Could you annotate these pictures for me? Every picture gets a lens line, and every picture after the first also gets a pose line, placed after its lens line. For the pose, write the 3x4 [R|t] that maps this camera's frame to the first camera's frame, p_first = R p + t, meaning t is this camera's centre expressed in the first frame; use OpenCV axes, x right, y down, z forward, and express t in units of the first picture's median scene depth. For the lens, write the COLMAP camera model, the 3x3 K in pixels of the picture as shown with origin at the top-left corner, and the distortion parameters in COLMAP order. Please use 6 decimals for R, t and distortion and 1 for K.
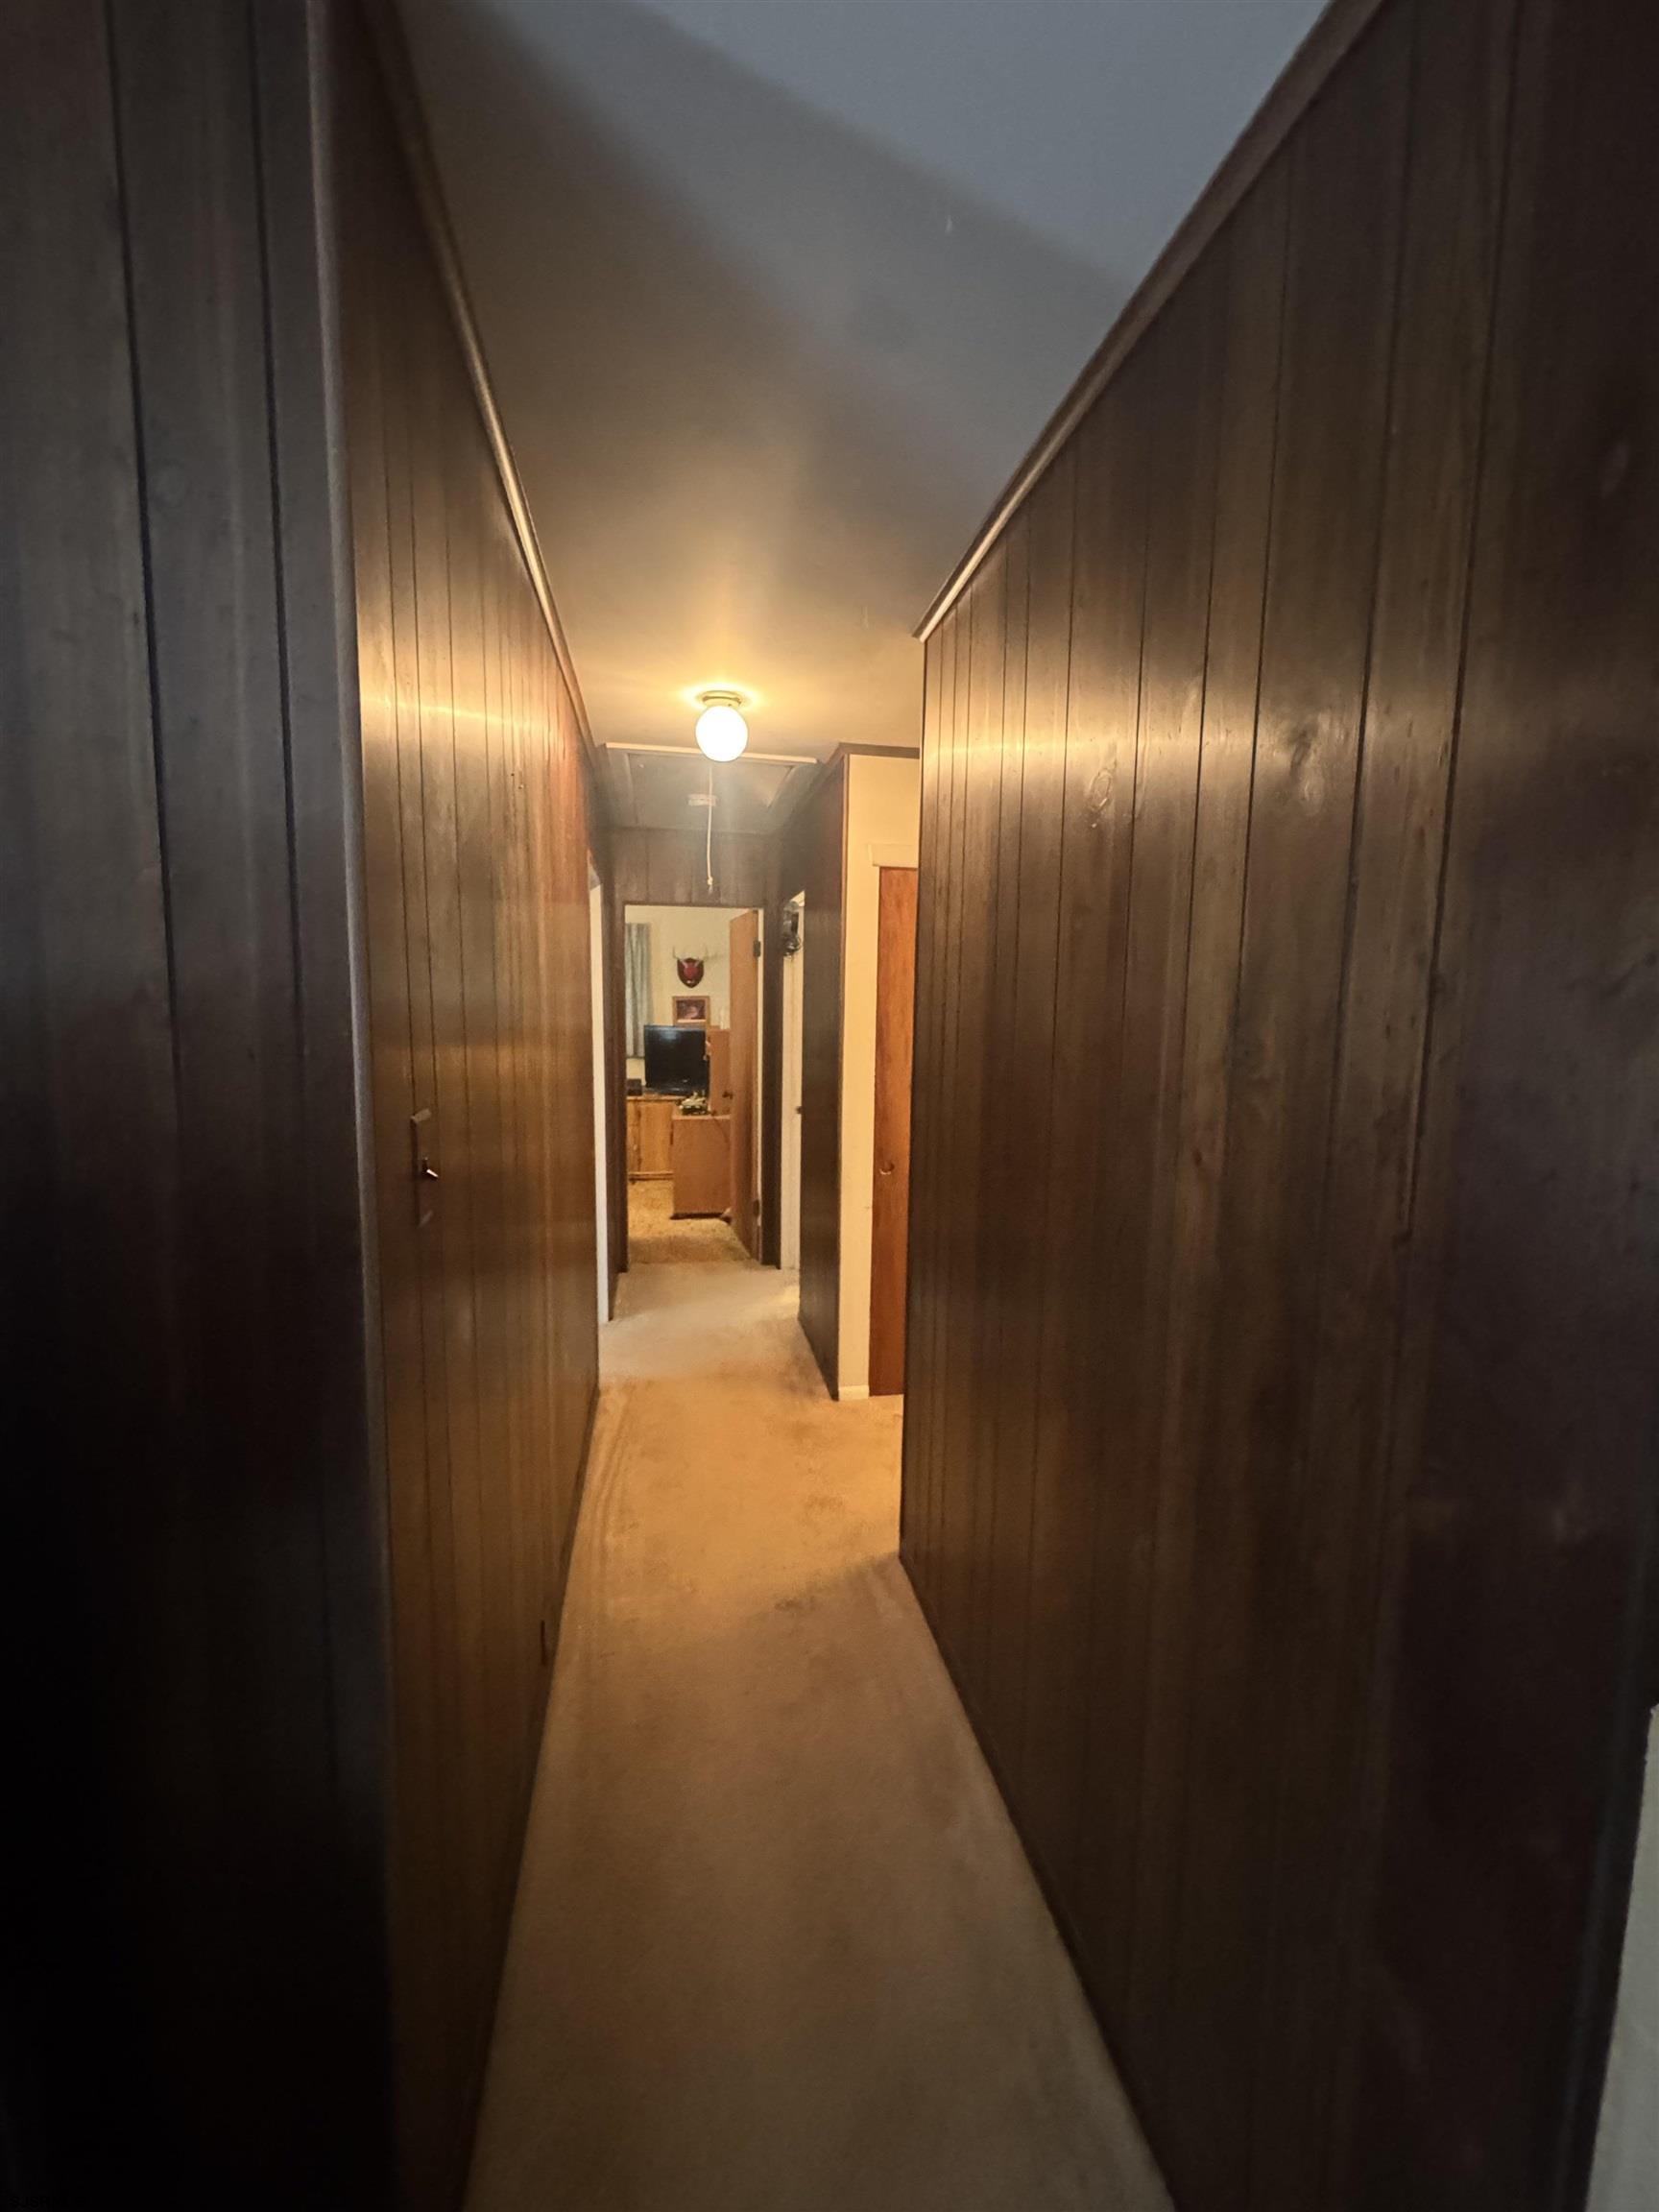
lens RADIAL K [[887.5, 0, 825.8], [0, 887.5, 1108.9], [0, 0, 1]] dist [-0.002158, 0.000620]
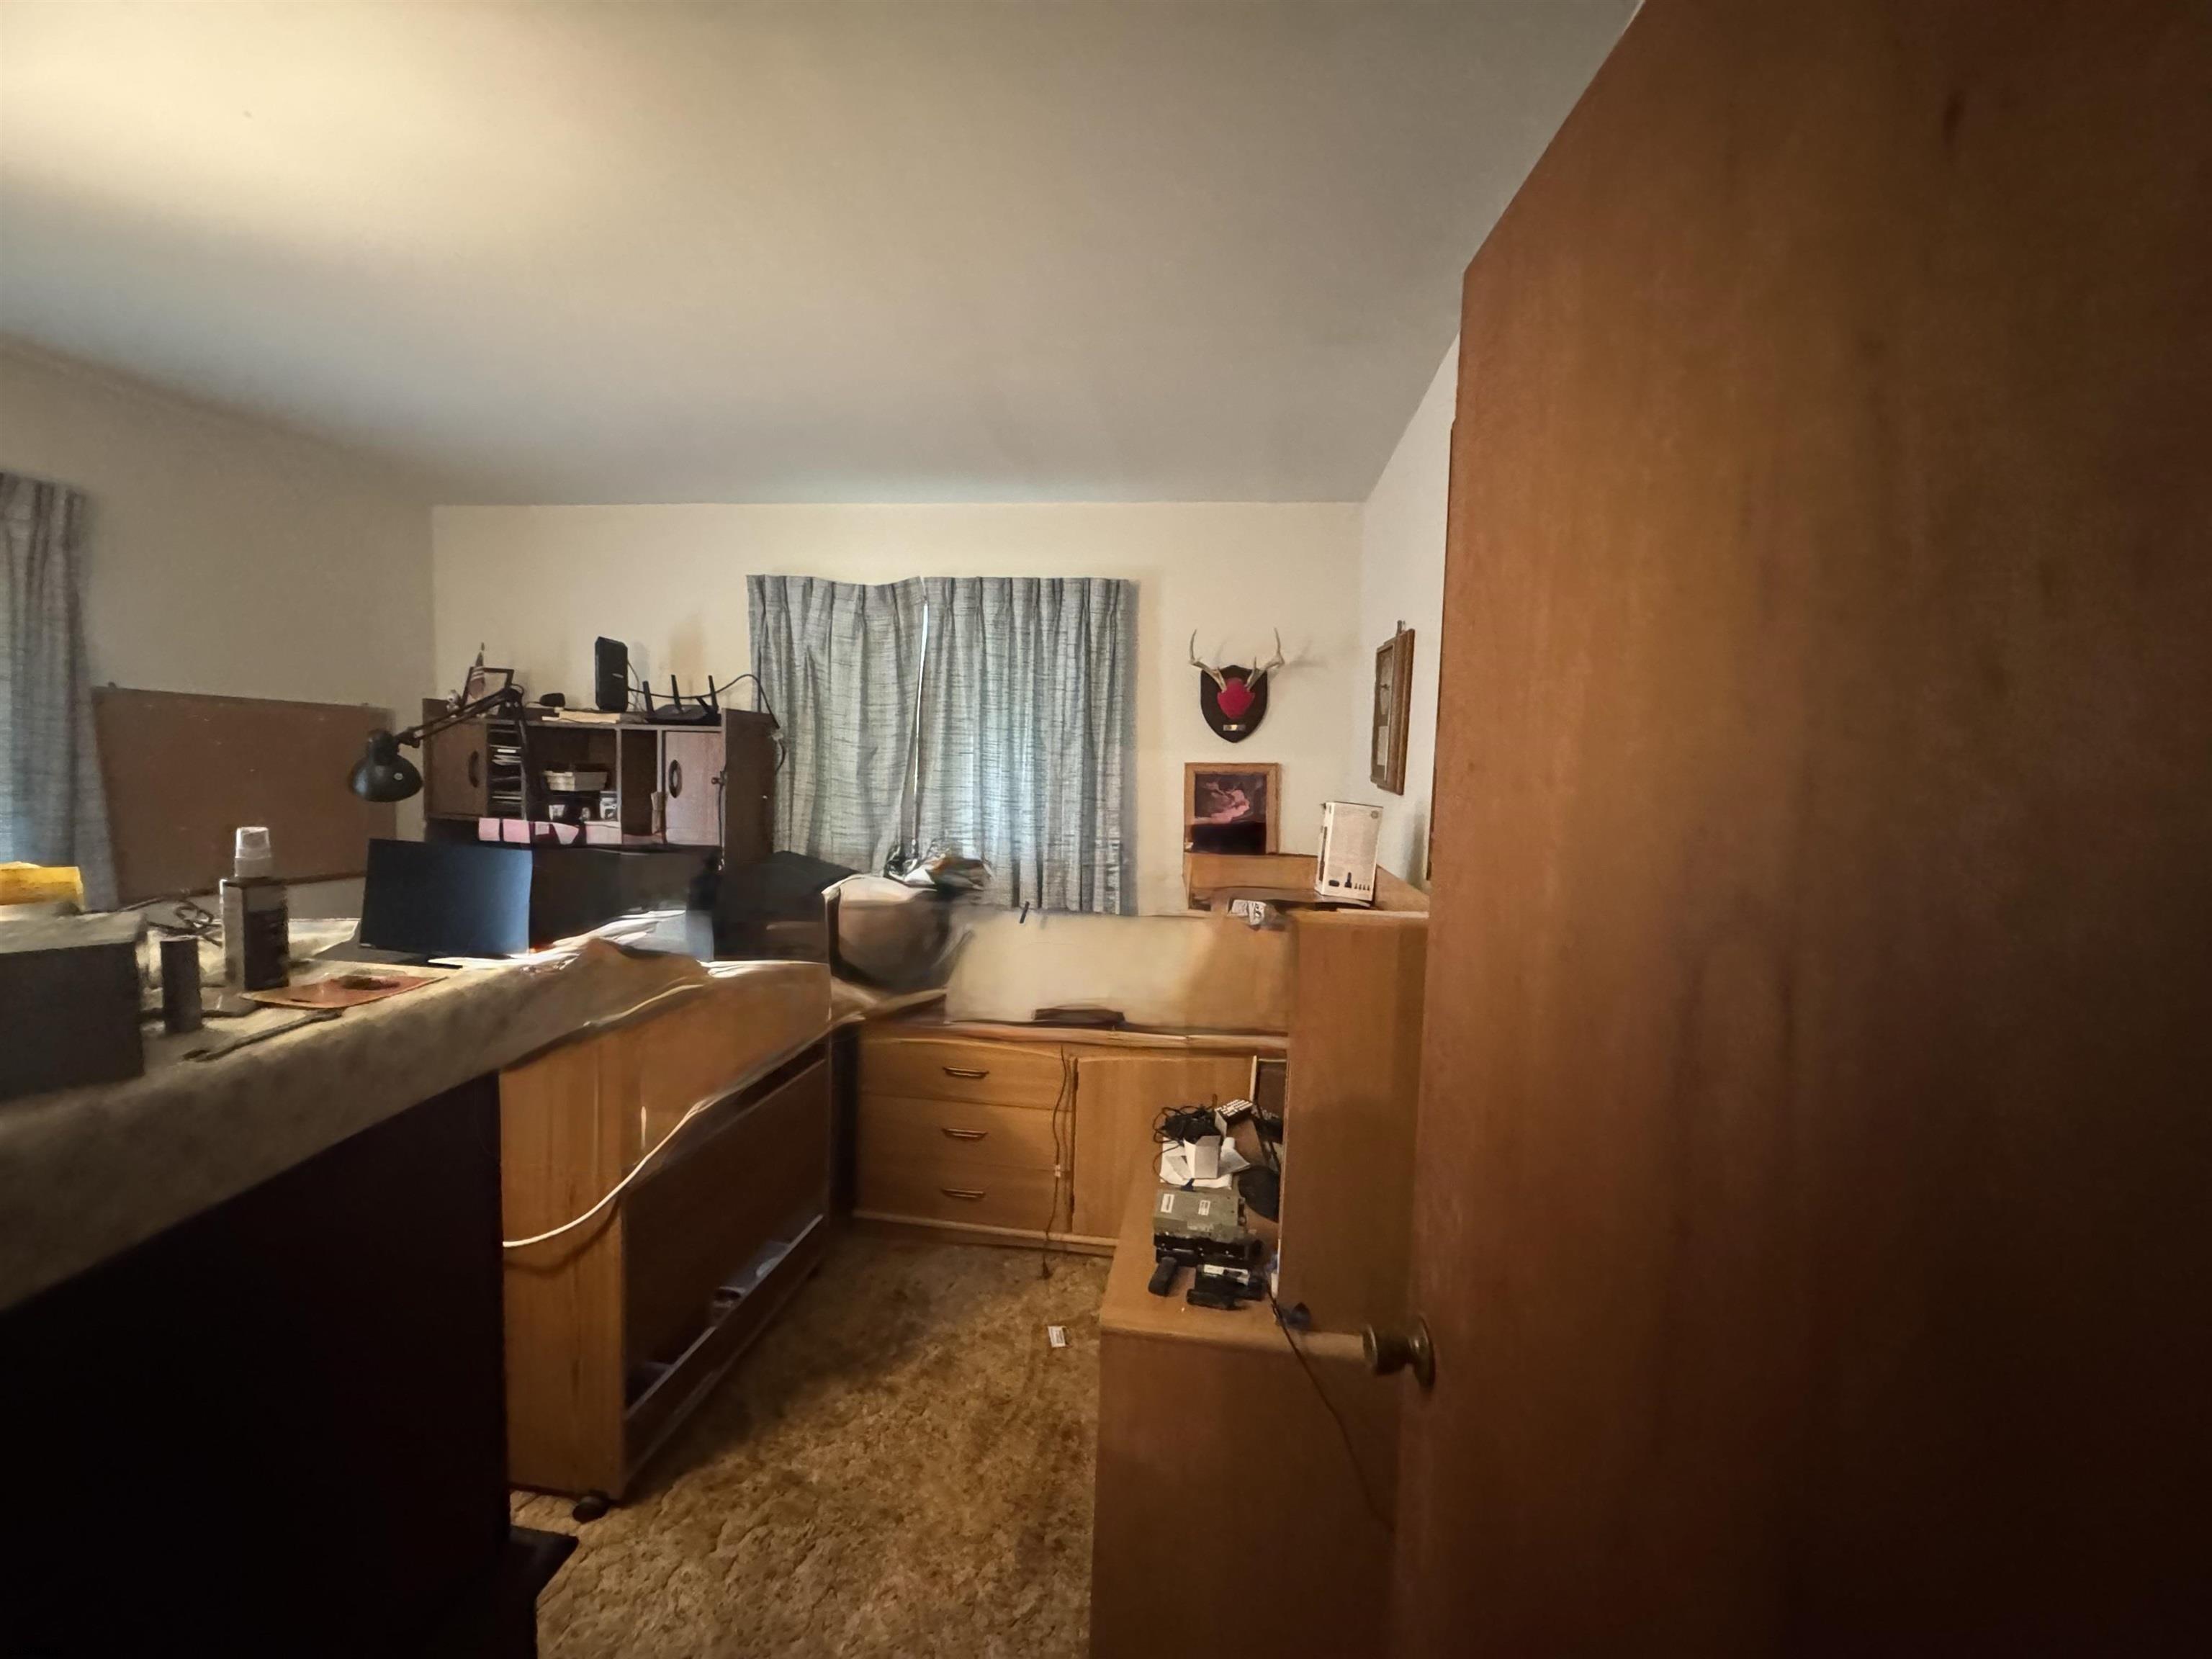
lens RADIAL K [[887.5, 0, 1104.4], [0, 887.5, 826.8], [0, 0, 1]] dist [-0.002158, 0.000620]
pose [[0.953557, 0.039612, -0.298595, -0.089369], [-0.055900, 0.997367, -0.046202, -0.079395], [0.295979, 0.060748, 0.953261, 0.621949]]
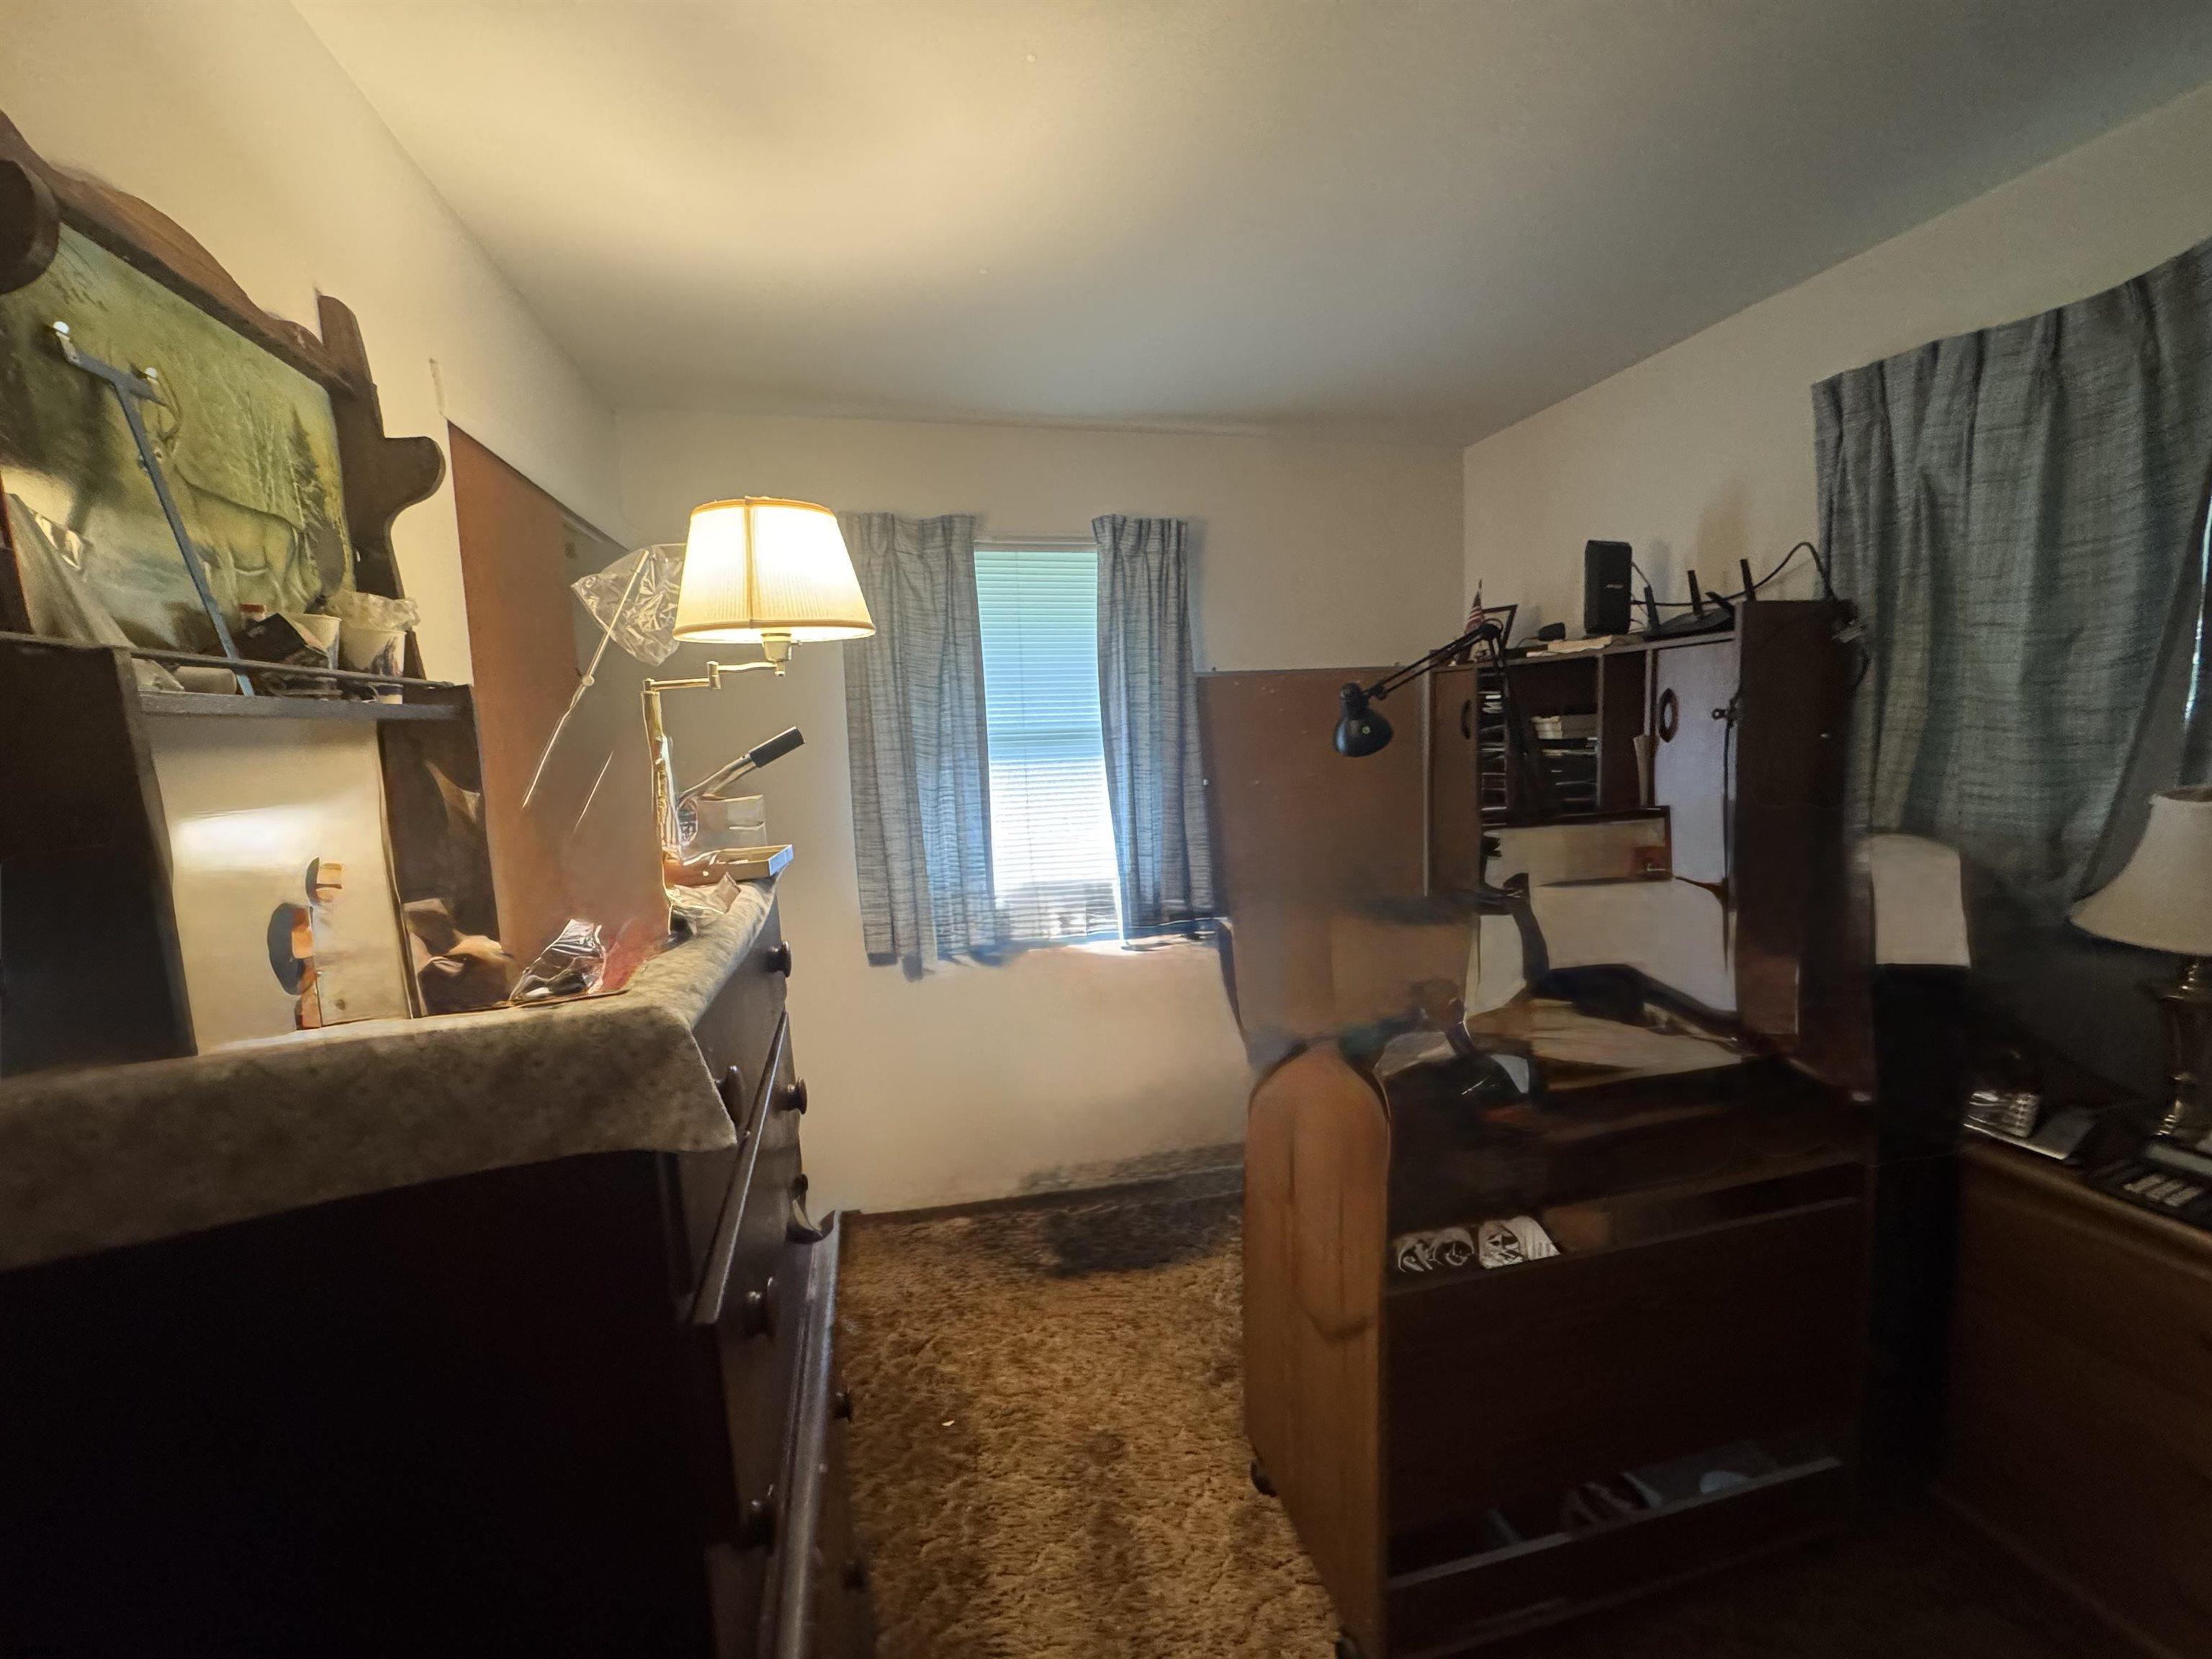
lens RADIAL K [[887.5, 0, 1113.1], [0, 887.5, 831.7], [0, 0, 1]] dist [-0.002158, 0.000620]
pose [[0.084417, 0.095759, -0.991818, -0.133938], [-0.067415, 0.993640, 0.090197, -0.086946], [0.994147, 0.059250, 0.090336, 0.782987]]
